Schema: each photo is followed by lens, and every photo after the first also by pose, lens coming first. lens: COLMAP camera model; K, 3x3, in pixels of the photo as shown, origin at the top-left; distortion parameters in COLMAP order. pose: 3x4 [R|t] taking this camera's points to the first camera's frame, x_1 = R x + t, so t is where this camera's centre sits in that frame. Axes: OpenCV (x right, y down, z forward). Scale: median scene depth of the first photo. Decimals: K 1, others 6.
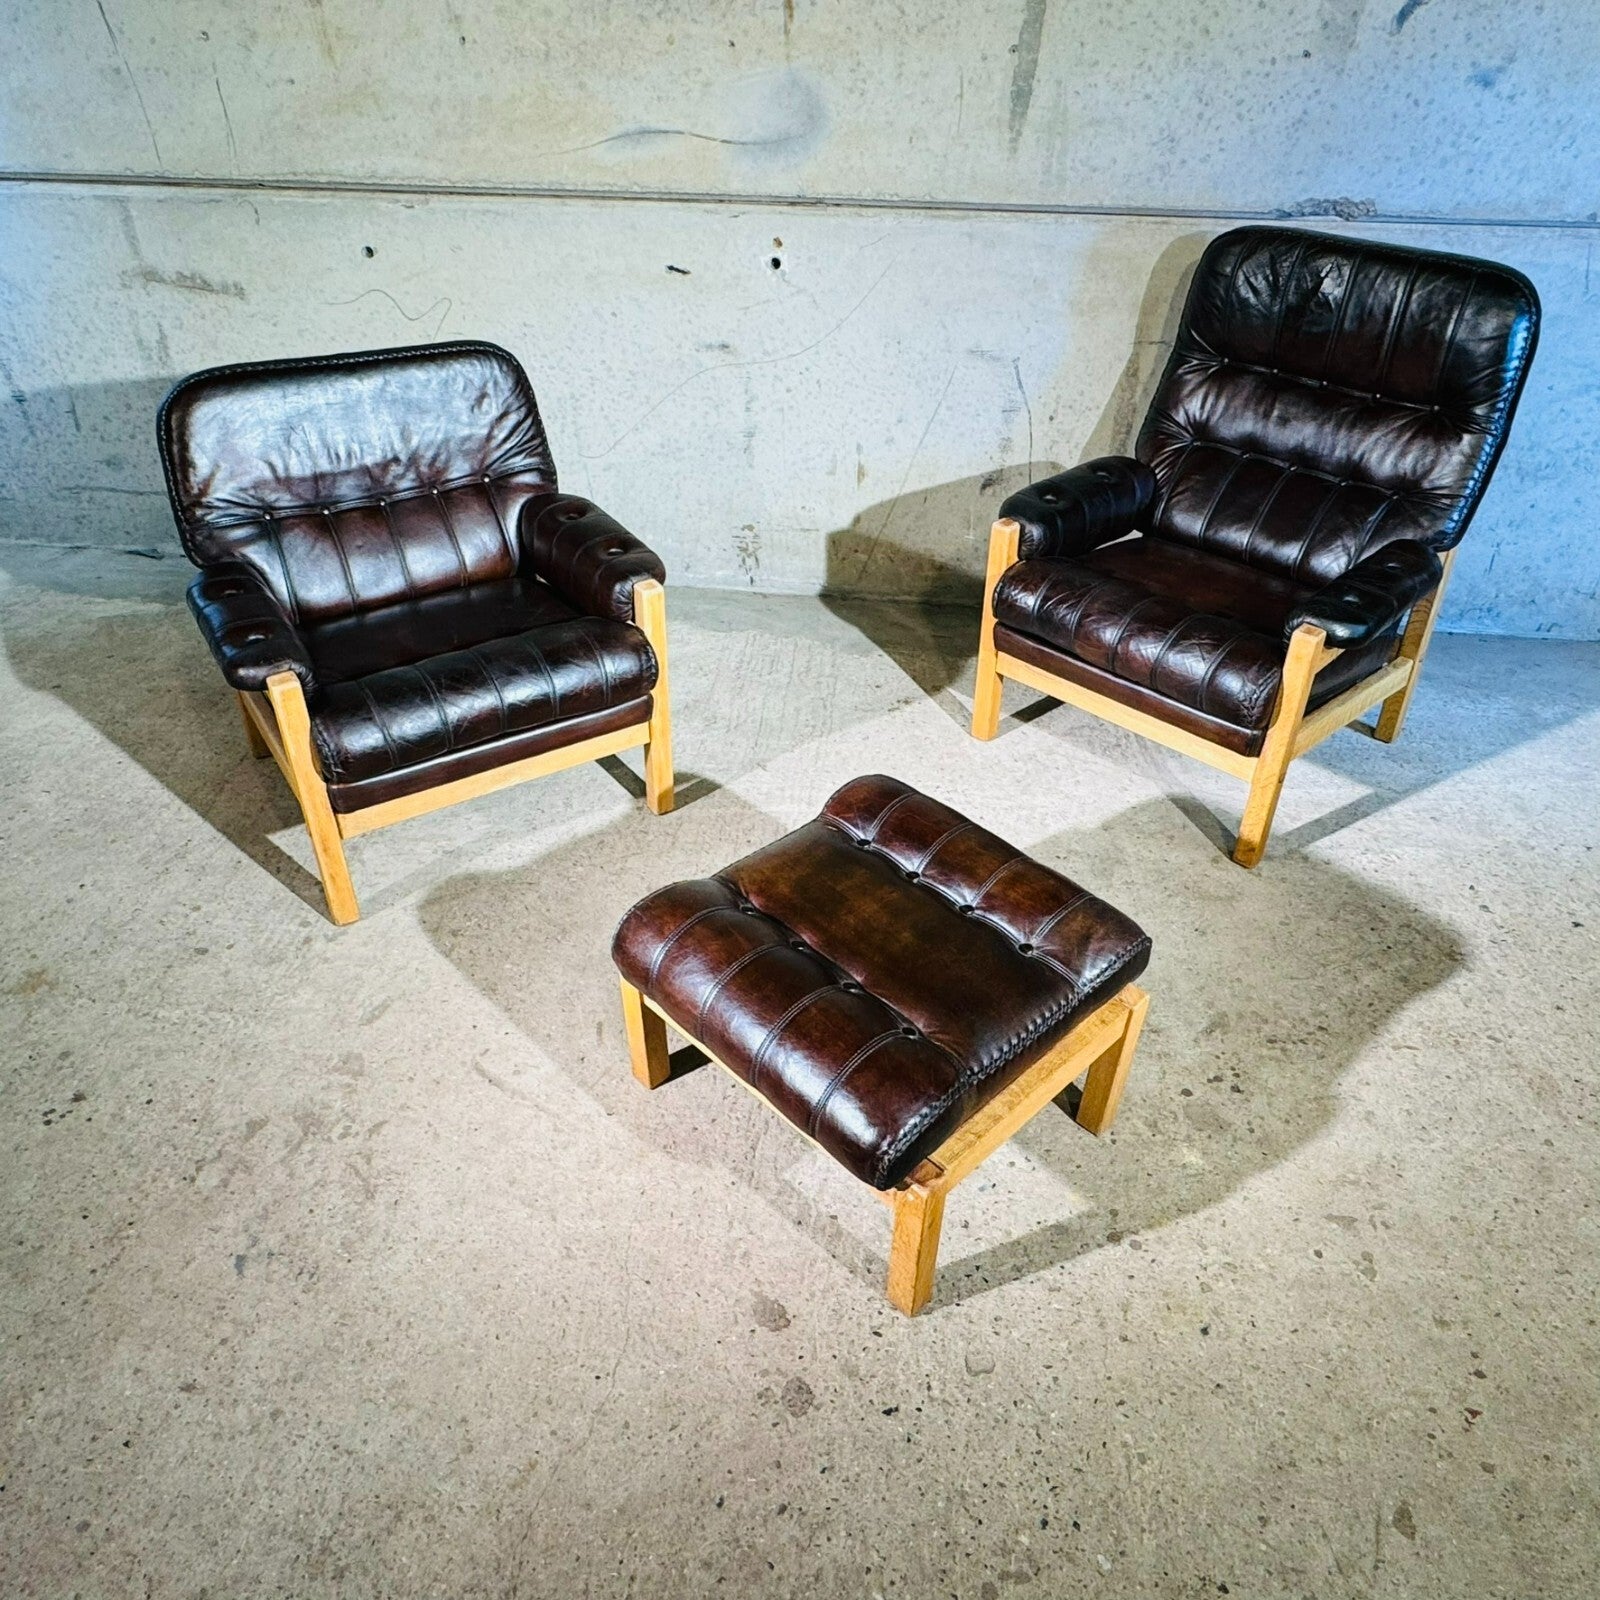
lens RADIAL K [[1241.6, 0, 793.0], [0, 1241.6, 803.9], [0, 0, 1]] dist [-0.005827, 0.005793]
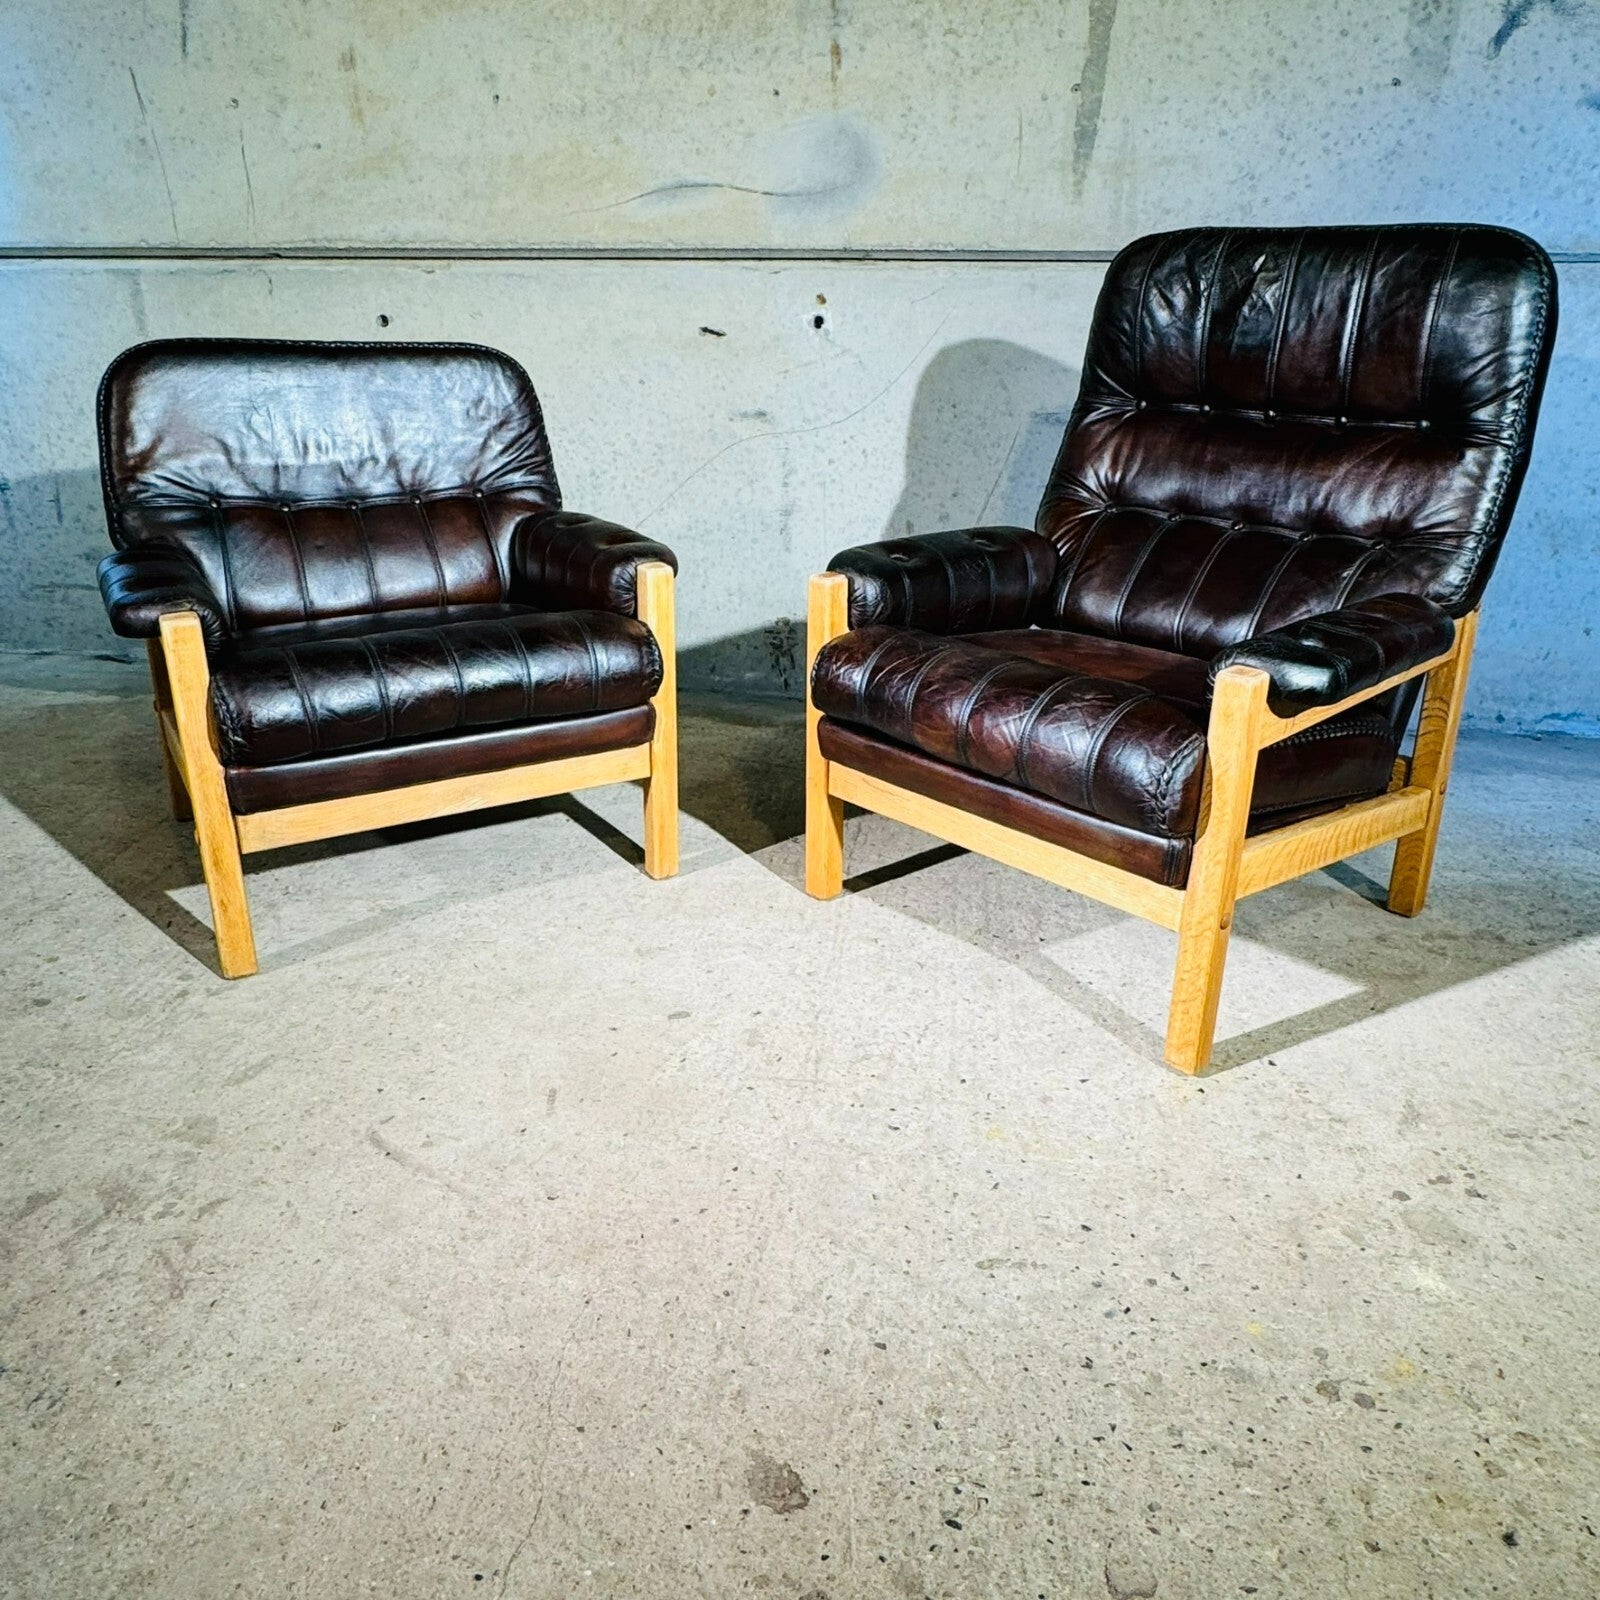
lens RADIAL K [[1241.6, 0, 795.5], [0, 1241.6, 811.8], [0, 0, 1]] dist [-0.005827, 0.005793]
pose [[0.999396, 0.014692, -0.031481, 0.003631], [-0.021615, 0.972390, -0.232358, 0.149055], [0.027198, 0.232899, 0.972121, 0.215601]]
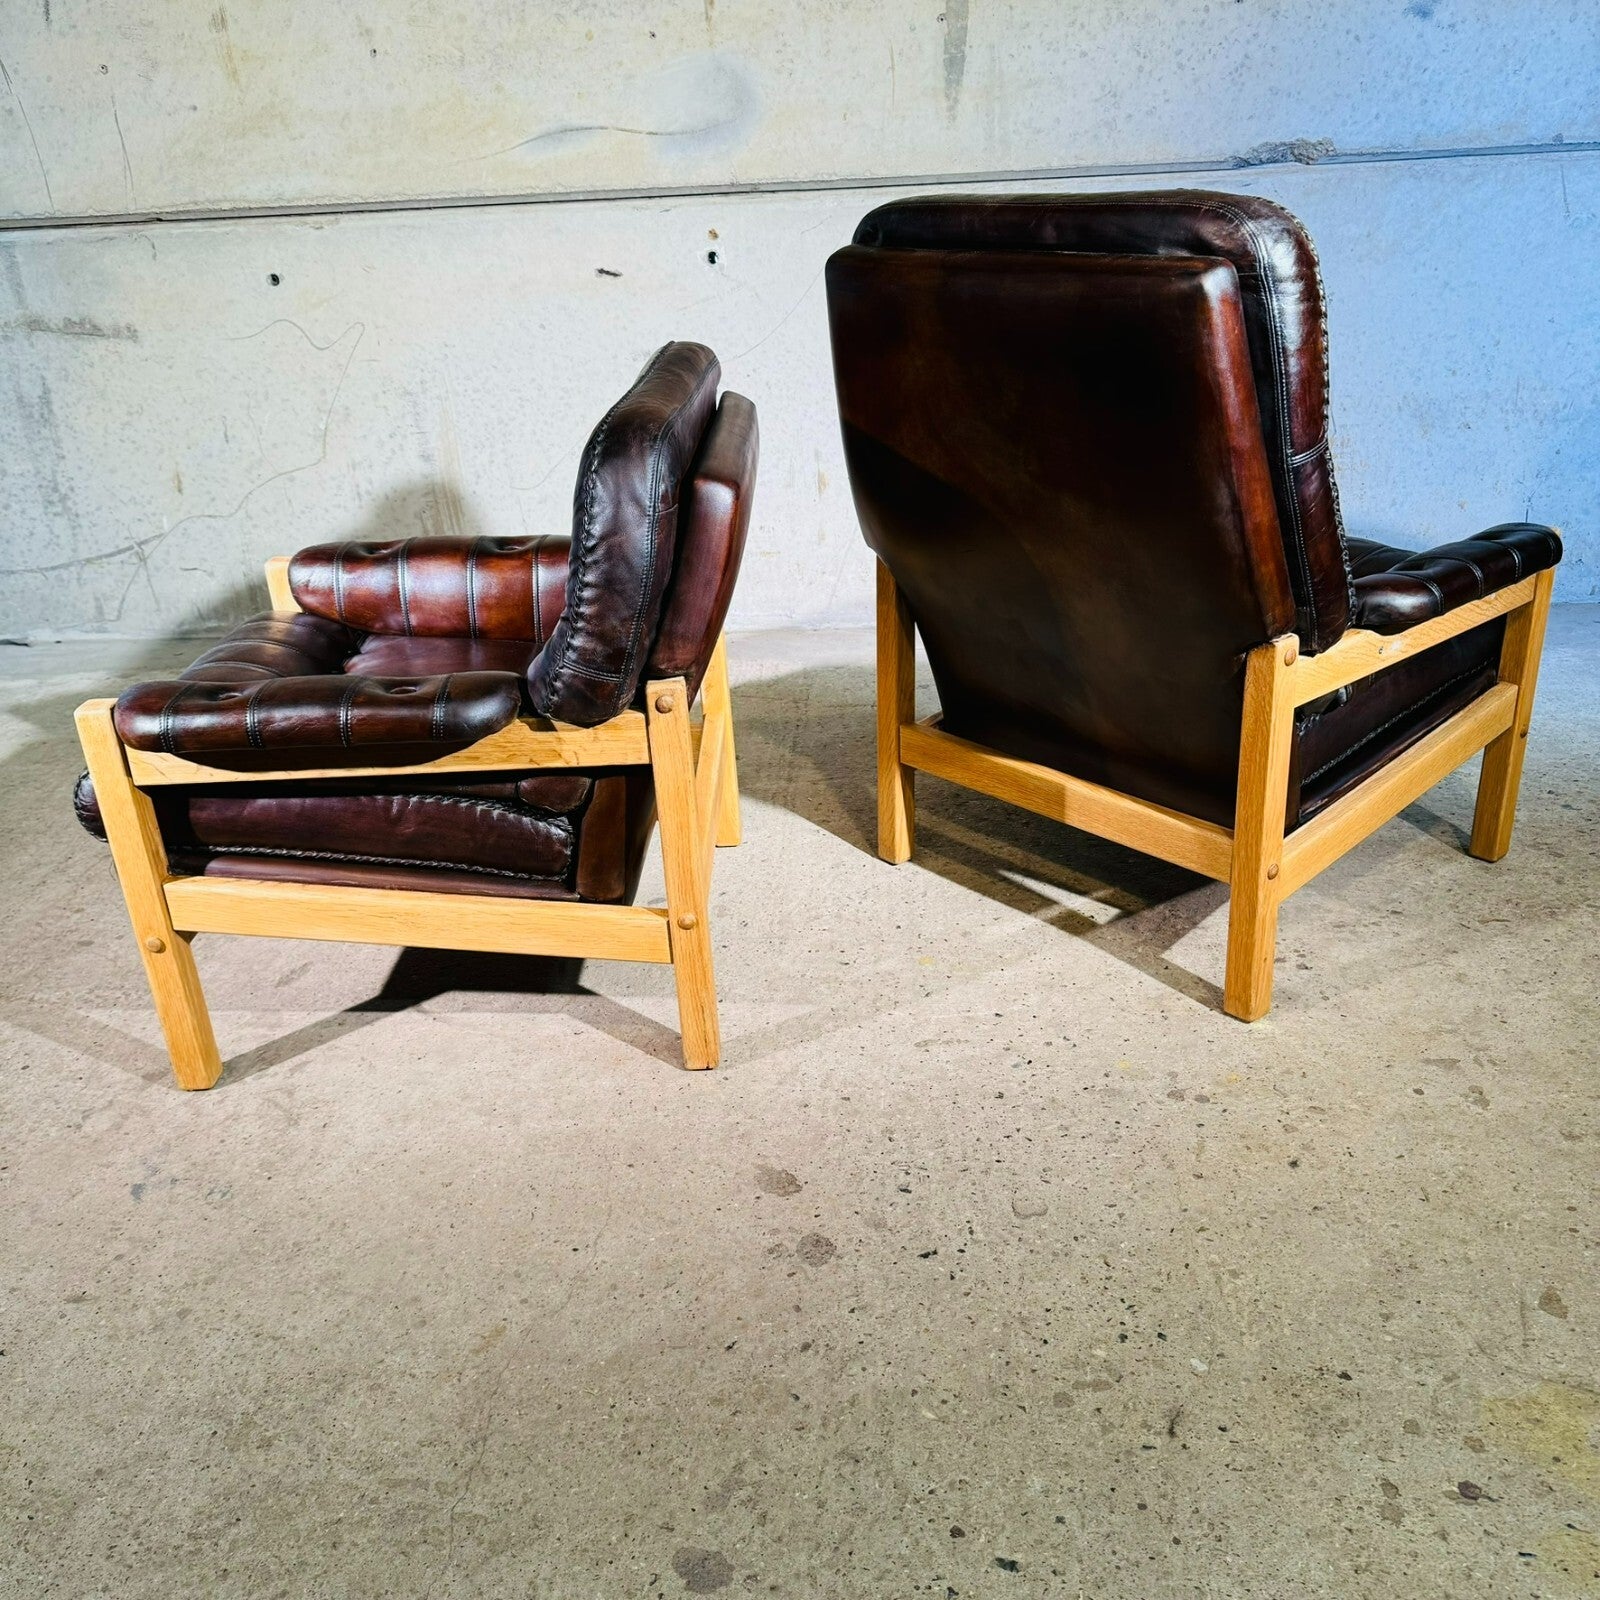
lens RADIAL K [[1510.3, 0, 797.8], [0, 1510.3, 809.0], [0, 0, 1]] dist [0.000588, 0.000000]
pose [[0.997246, -0.070285, 0.023661, -0.006929], [0.073677, 0.975366, -0.207924, 0.242555], [-0.008464, 0.209094, 0.977859, -0.031469]]
